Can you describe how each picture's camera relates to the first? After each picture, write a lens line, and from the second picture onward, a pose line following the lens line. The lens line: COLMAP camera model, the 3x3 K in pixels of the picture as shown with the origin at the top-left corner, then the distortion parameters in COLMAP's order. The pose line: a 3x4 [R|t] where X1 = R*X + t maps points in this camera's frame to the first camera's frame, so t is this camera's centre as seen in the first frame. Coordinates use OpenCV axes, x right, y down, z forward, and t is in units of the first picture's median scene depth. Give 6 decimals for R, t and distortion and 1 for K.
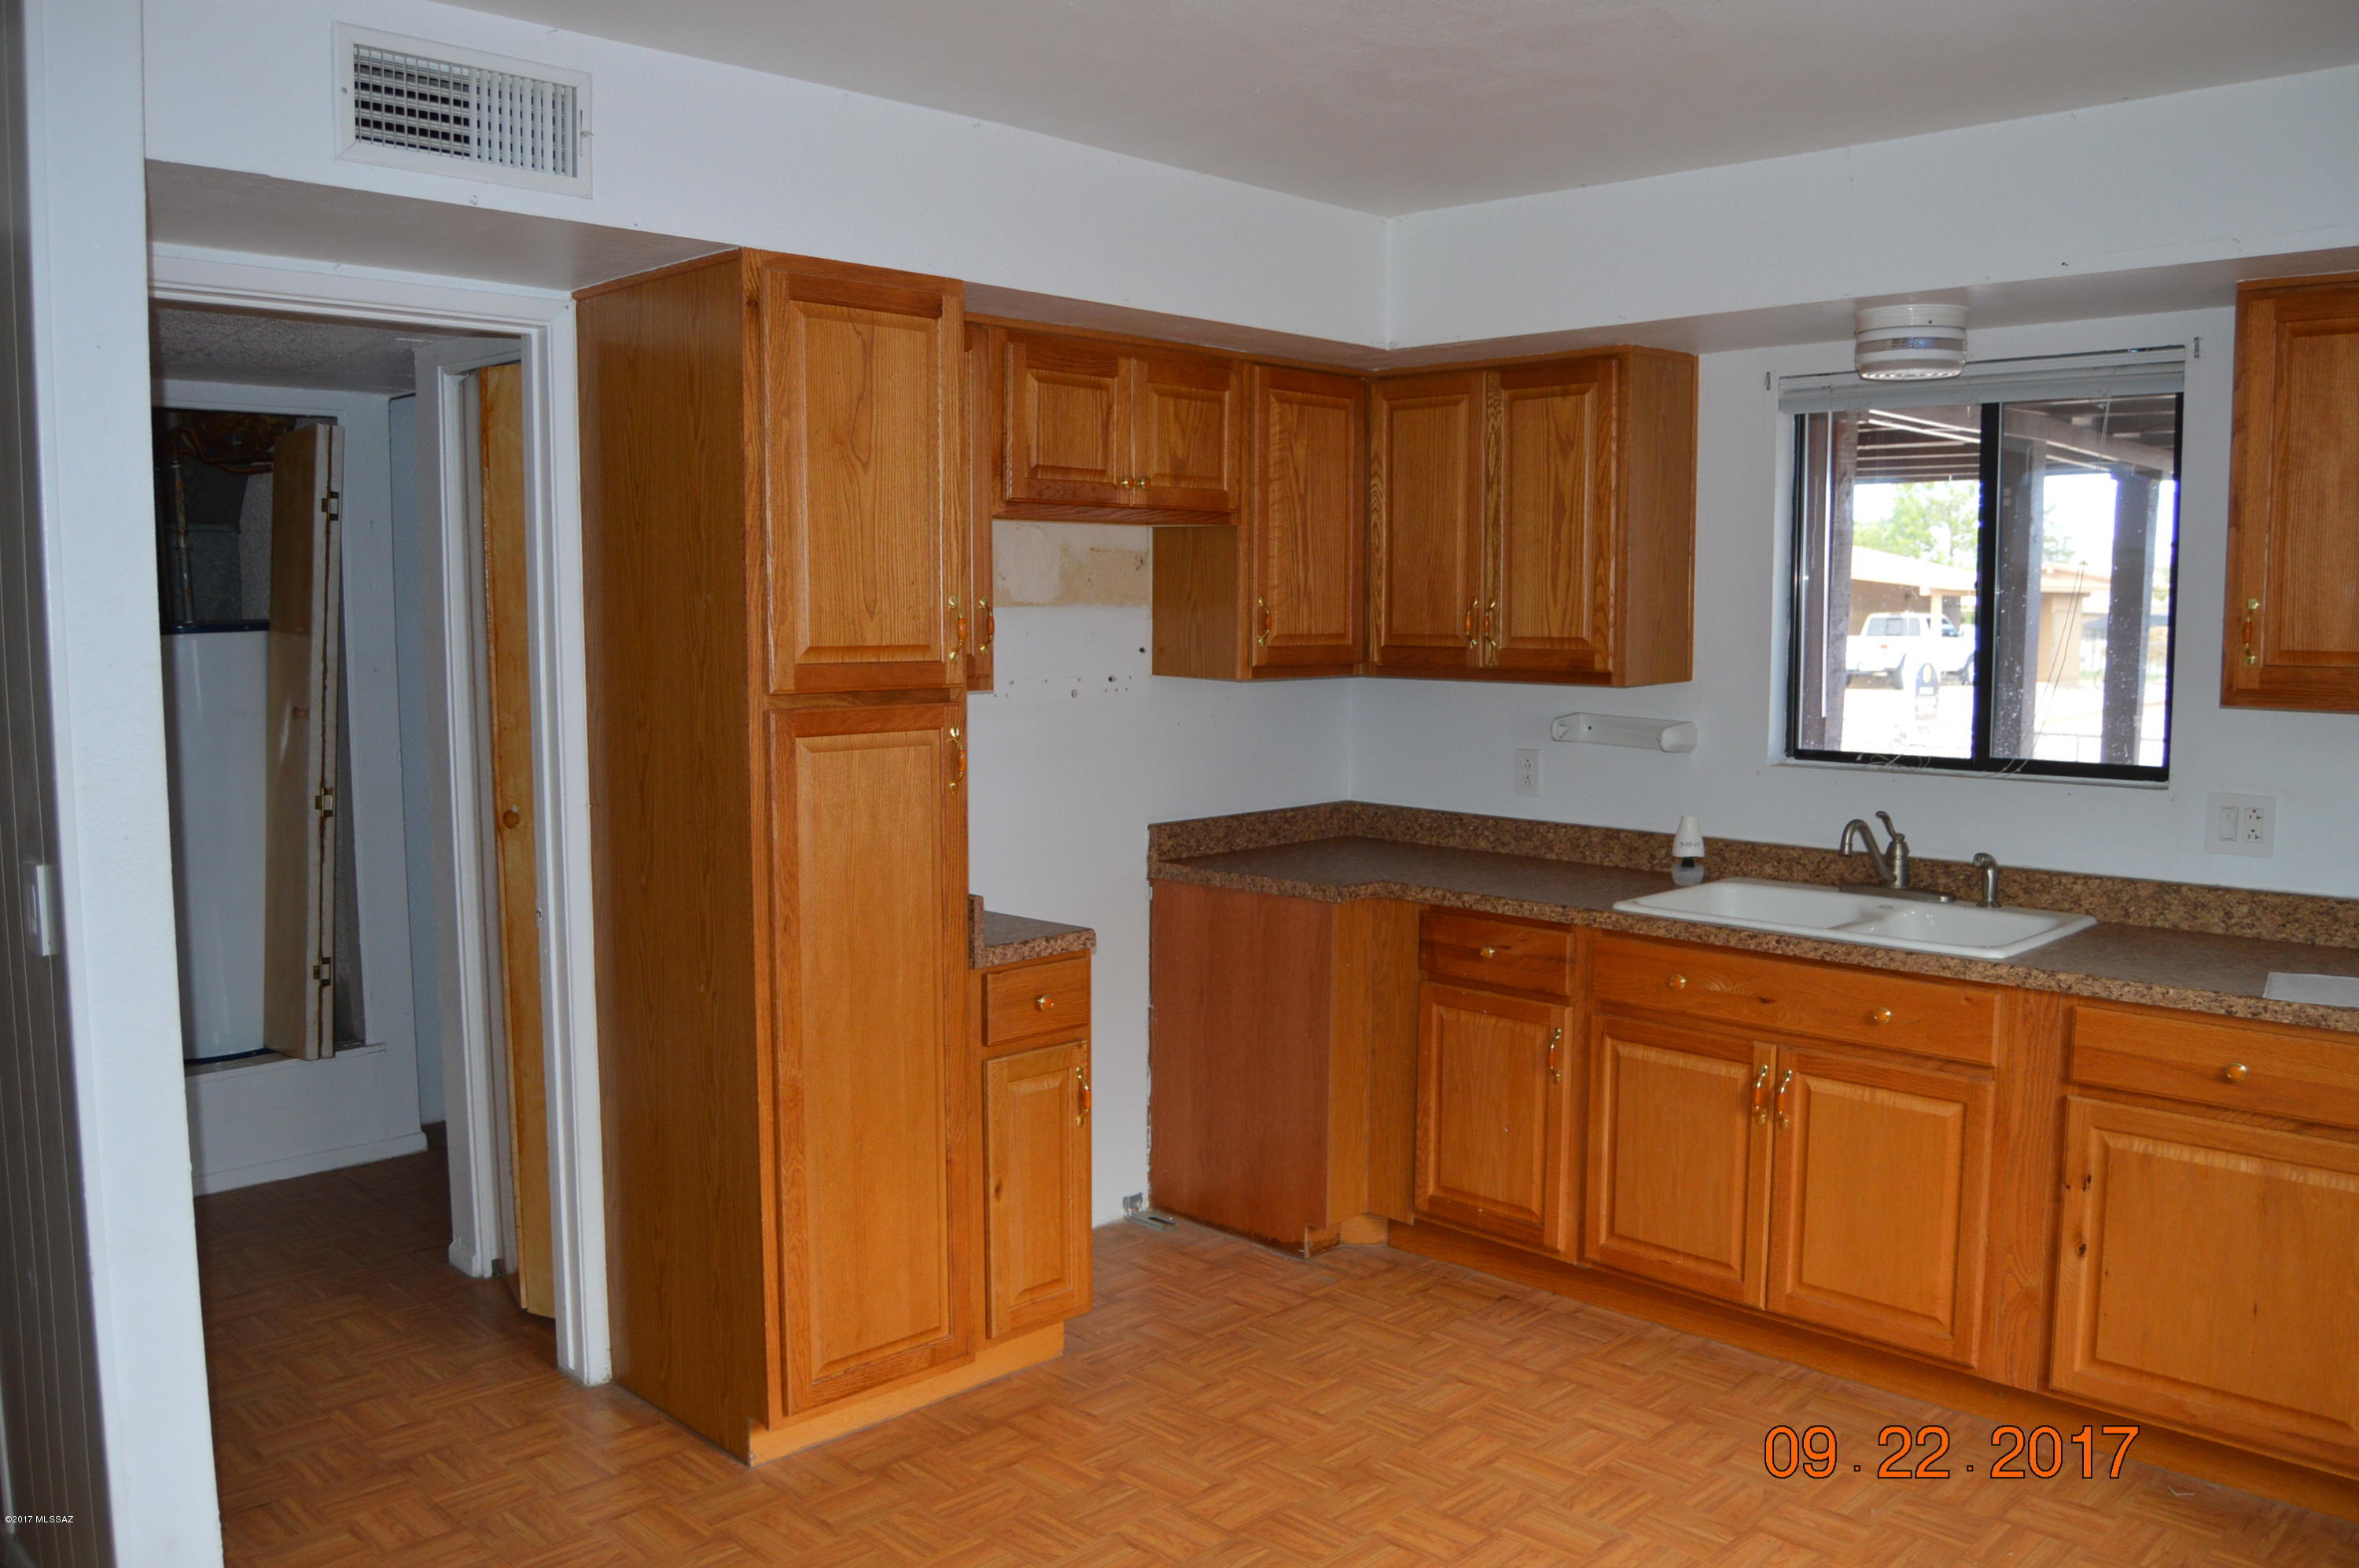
lens RADIAL K [[1871.7, 0, 1192.0], [0, 1871.7, 785.6], [0, 0, 1]] dist [-0.090502, 0.033542]
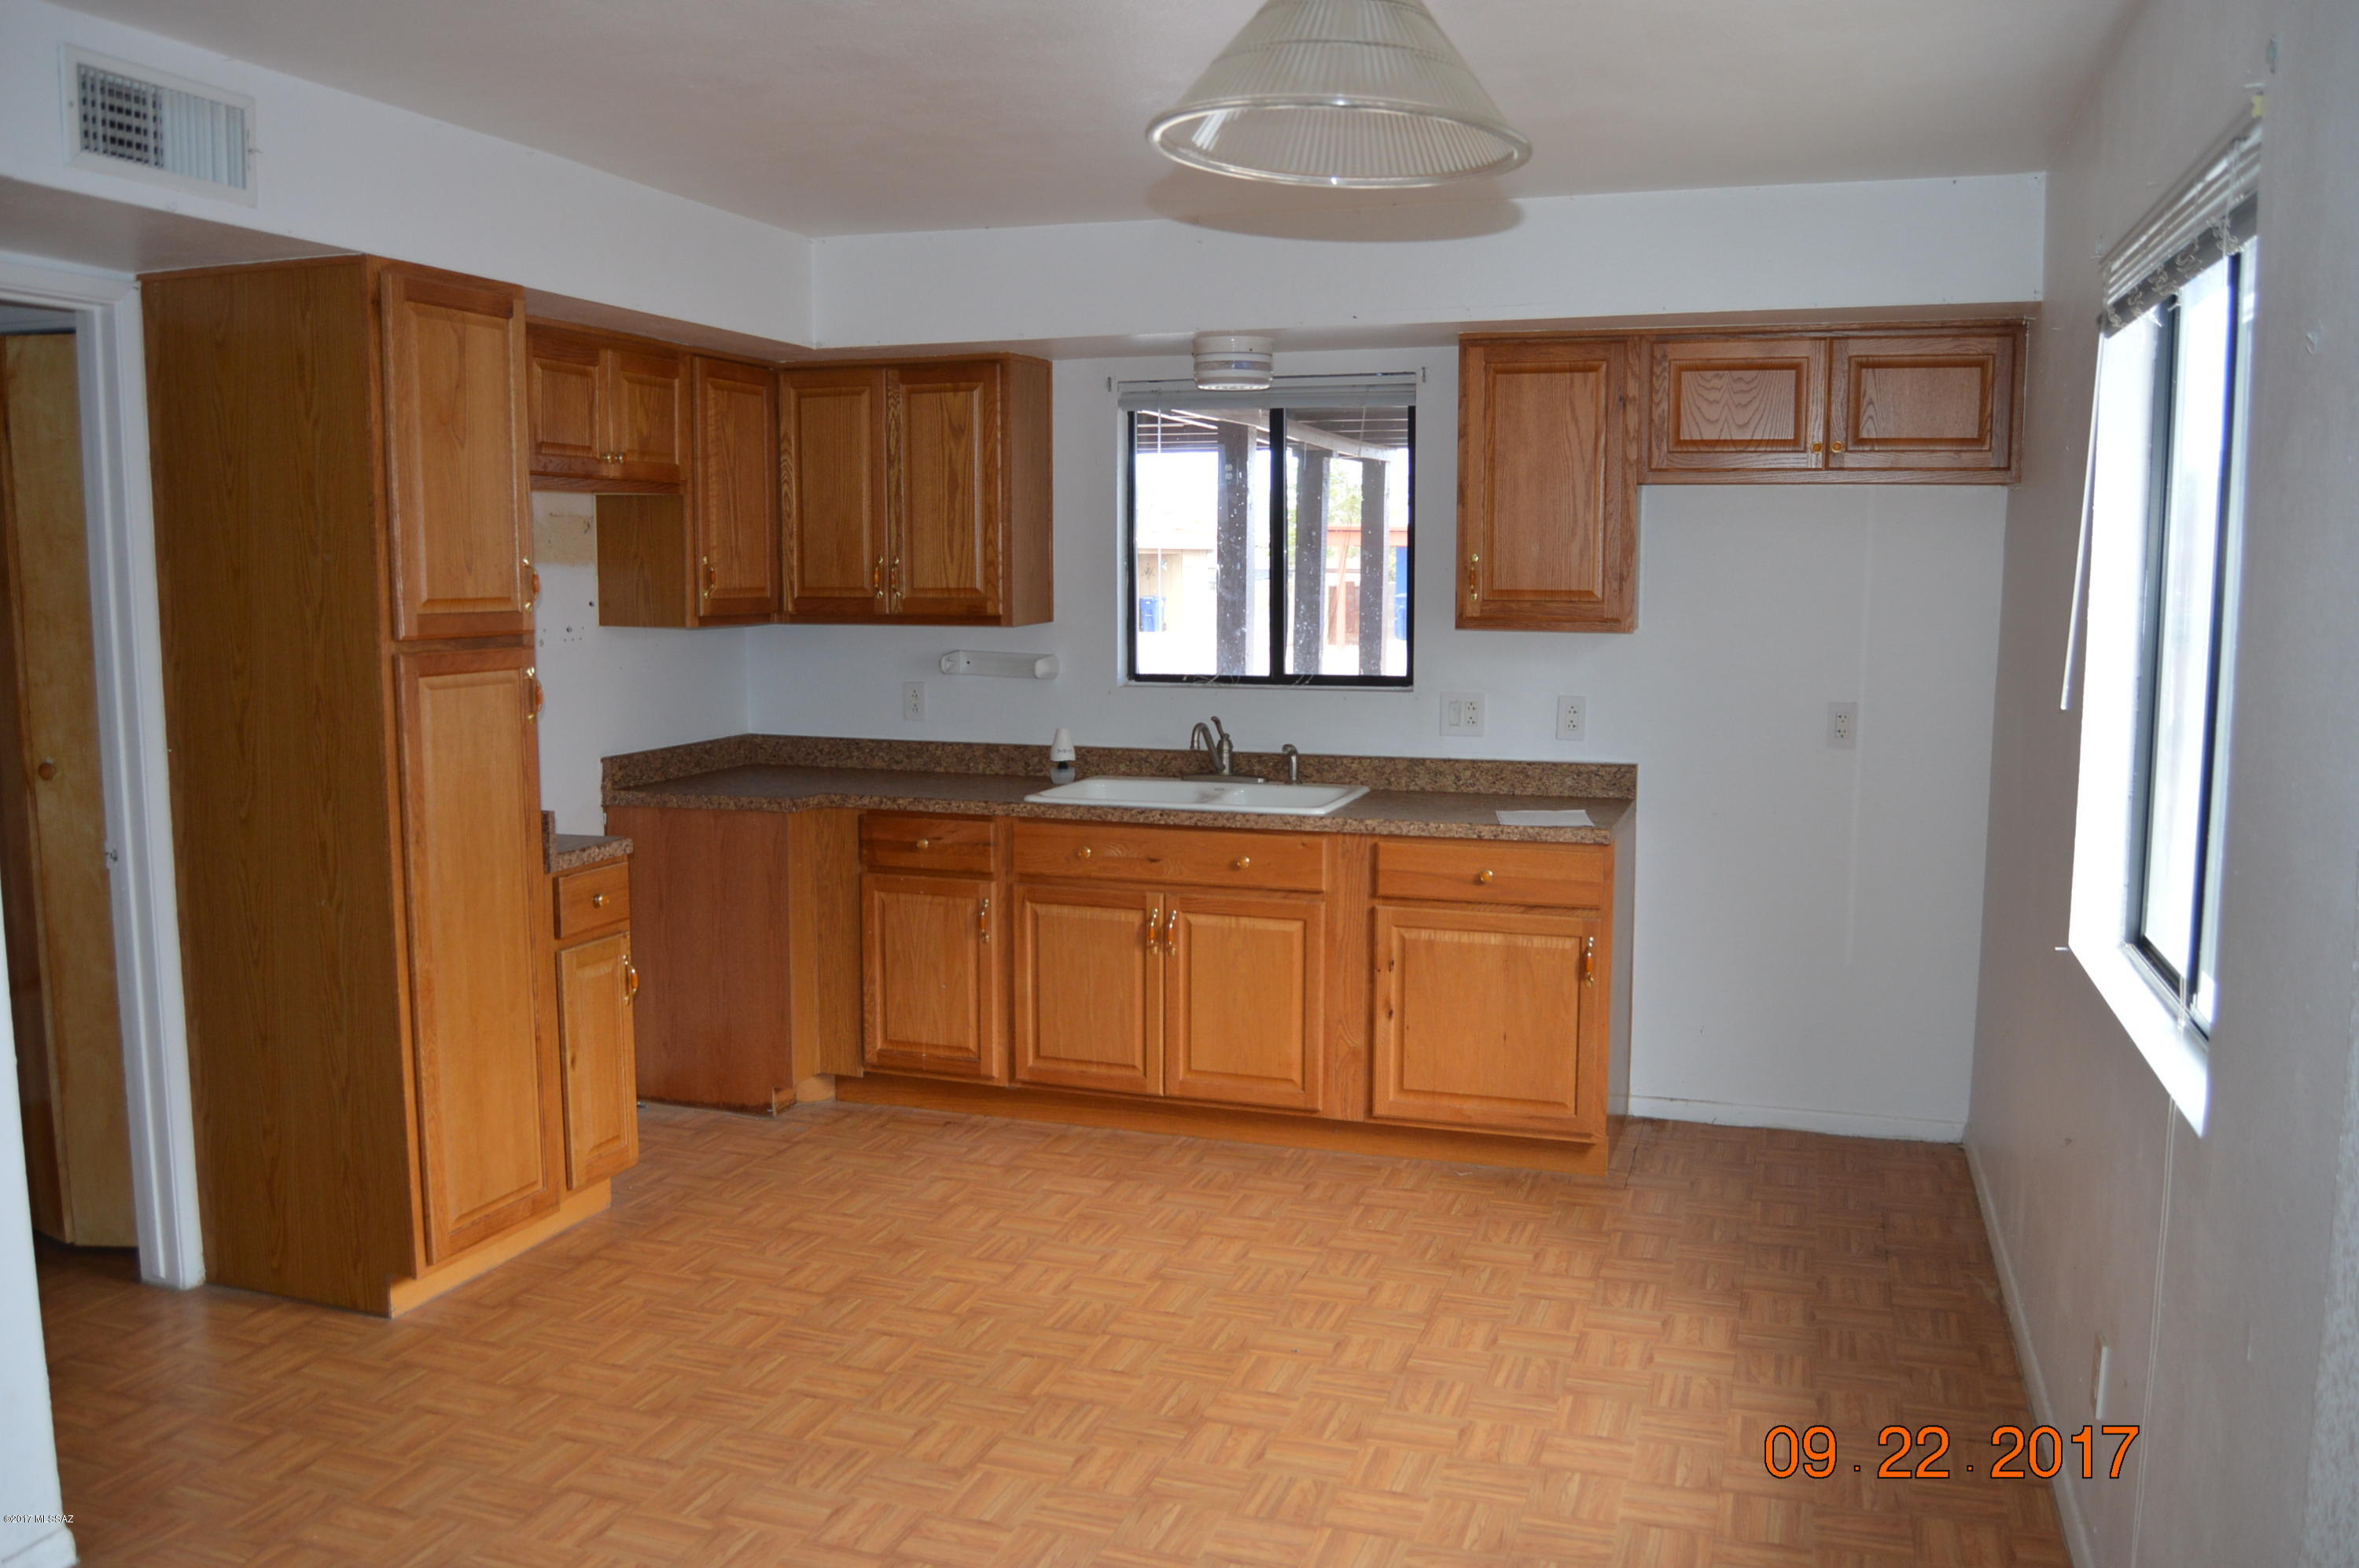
lens RADIAL K [[1871.7, 0, 1192.0], [0, 1871.7, 785.6], [0, 0, 1]] dist [-0.090502, 0.033542]
pose [[0.900127, -0.051446, 0.432578, -0.240514], [0.042205, 0.998630, 0.030943, 0.022814], [-0.433577, -0.009596, 0.901065, -0.213284]]
